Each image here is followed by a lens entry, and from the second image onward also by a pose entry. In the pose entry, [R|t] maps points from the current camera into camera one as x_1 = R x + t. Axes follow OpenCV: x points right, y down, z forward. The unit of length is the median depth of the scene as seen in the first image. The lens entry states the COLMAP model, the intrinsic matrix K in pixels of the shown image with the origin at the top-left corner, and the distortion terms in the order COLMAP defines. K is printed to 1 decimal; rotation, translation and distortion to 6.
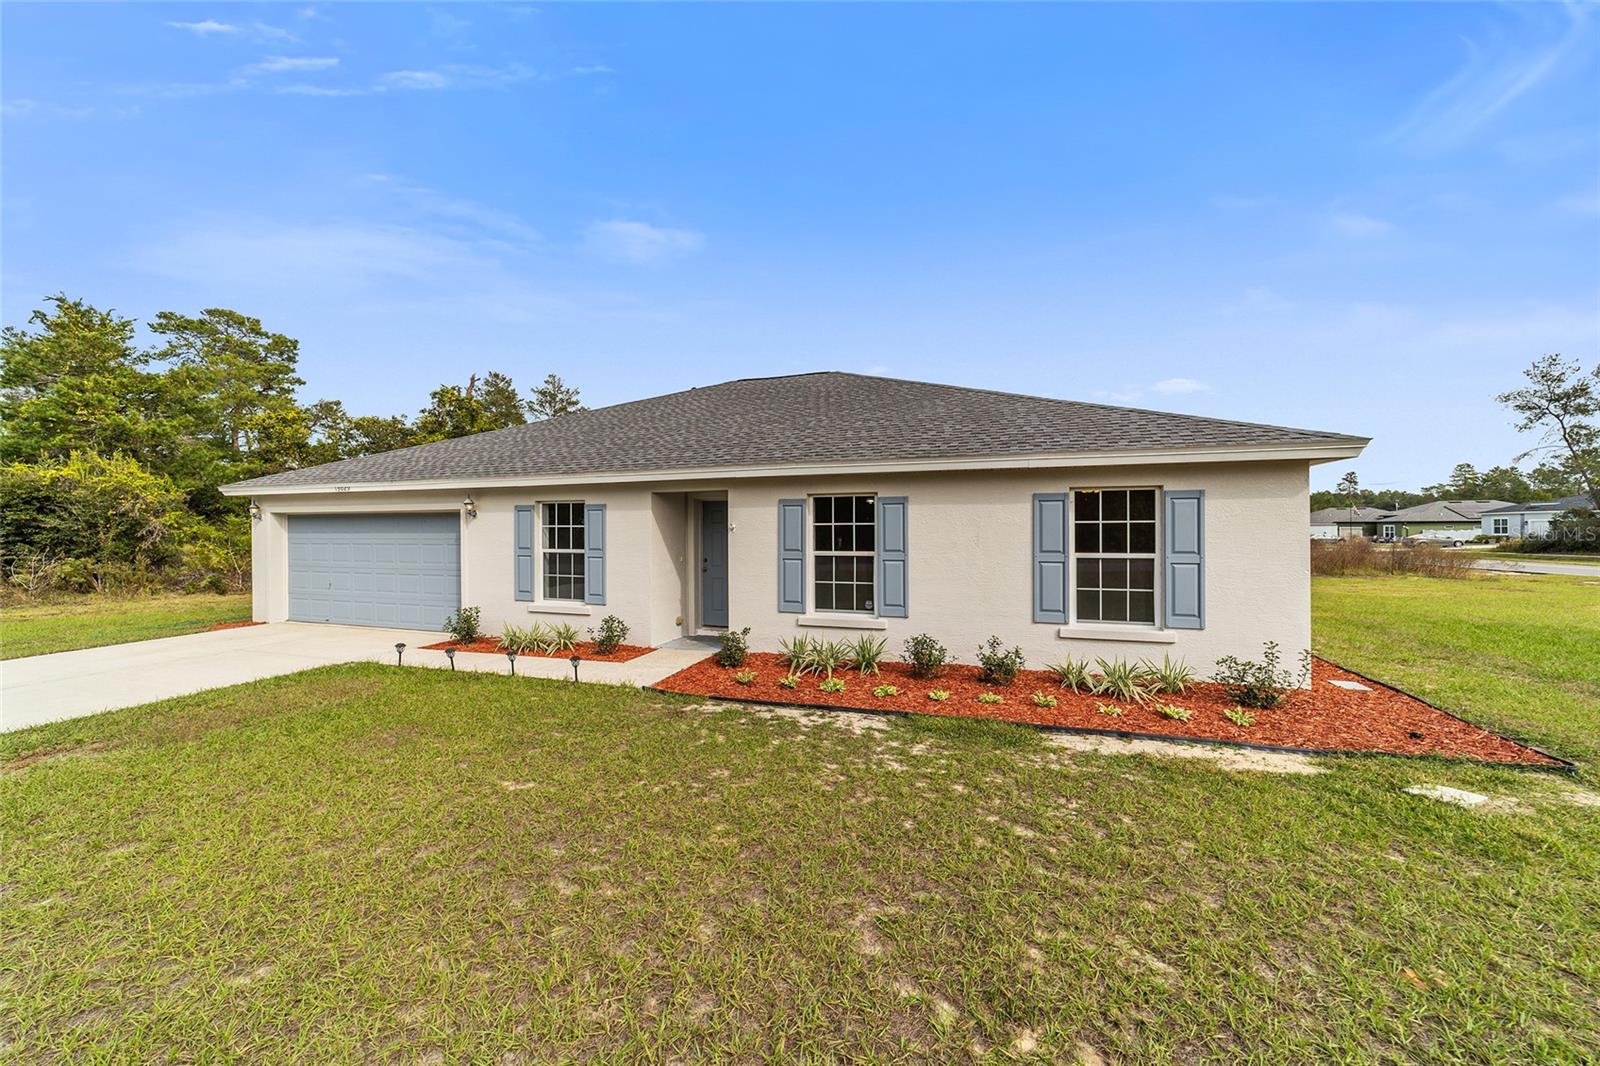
lens RADIAL K [[618.7, 0, 804.8], [0, 618.7, 533.0], [0, 0, 1]] dist [-0.015133, 0.007787]
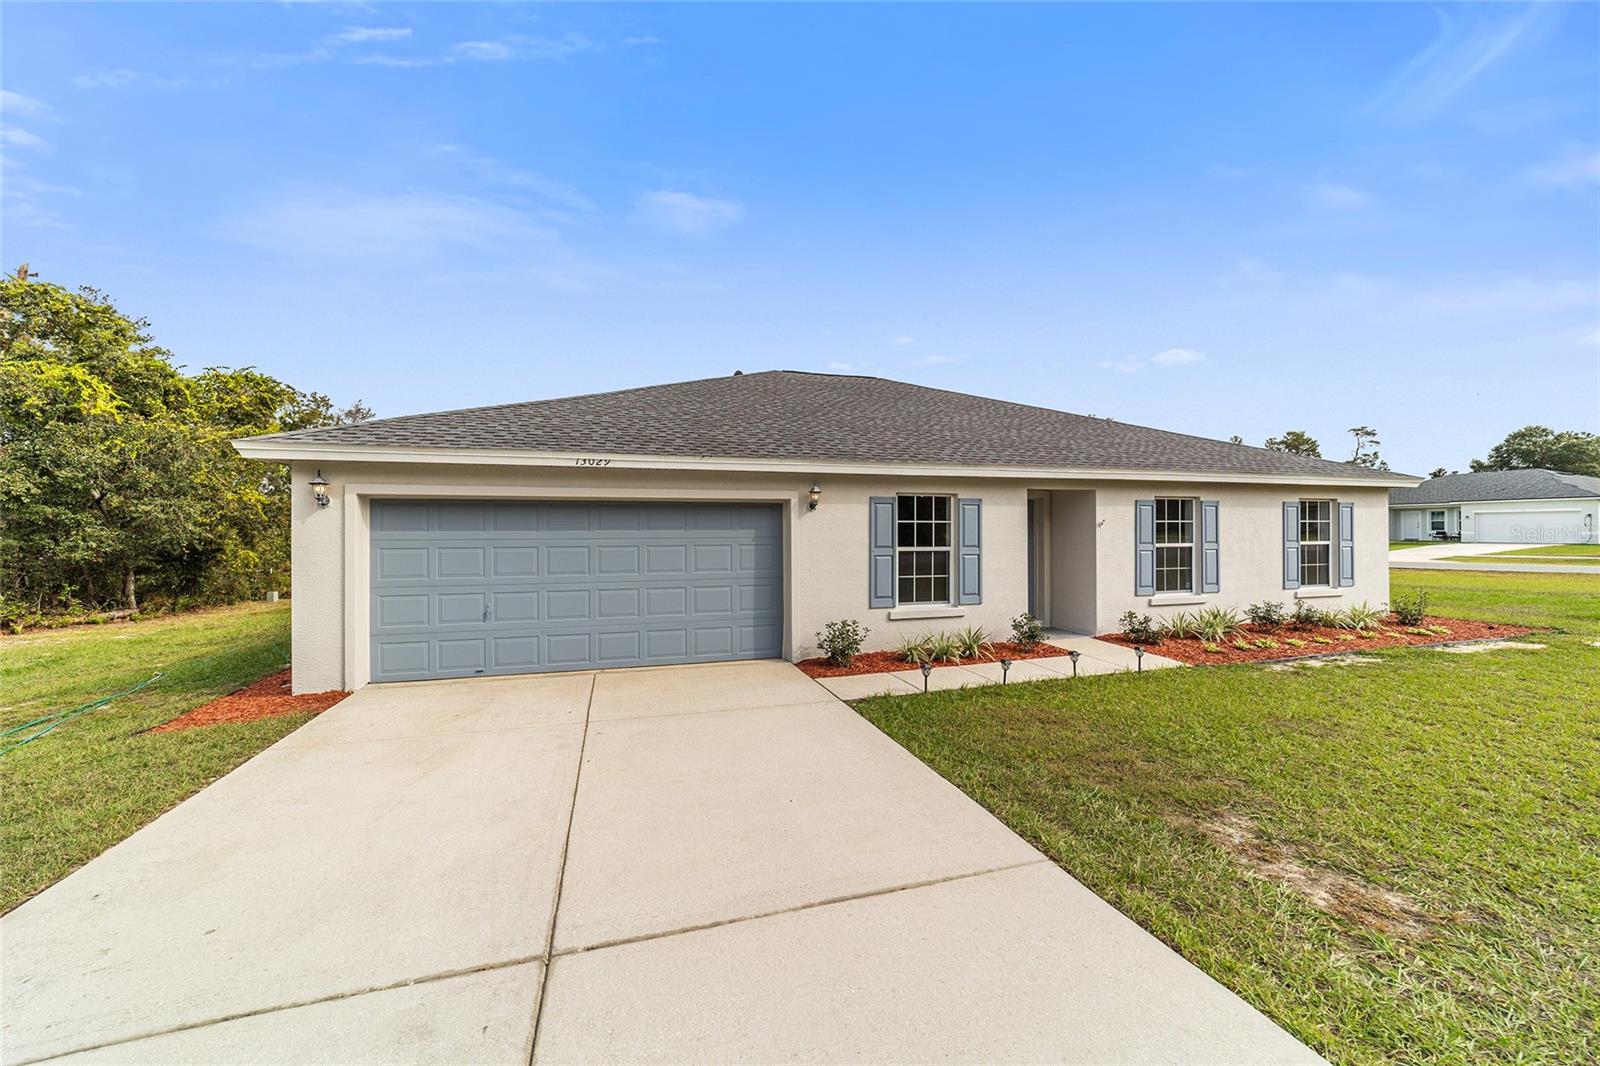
lens RADIAL K [[618.7, 0, 804.8], [0, 618.7, 533.0], [0, 0, 1]] dist [-0.015133, 0.007787]
pose [[0.804370, -0.003607, 0.594118, -0.749771], [0.003116, 0.999993, 0.001853, 0.002550], [-0.594121, 0.000361, 0.804376, 0.262678]]
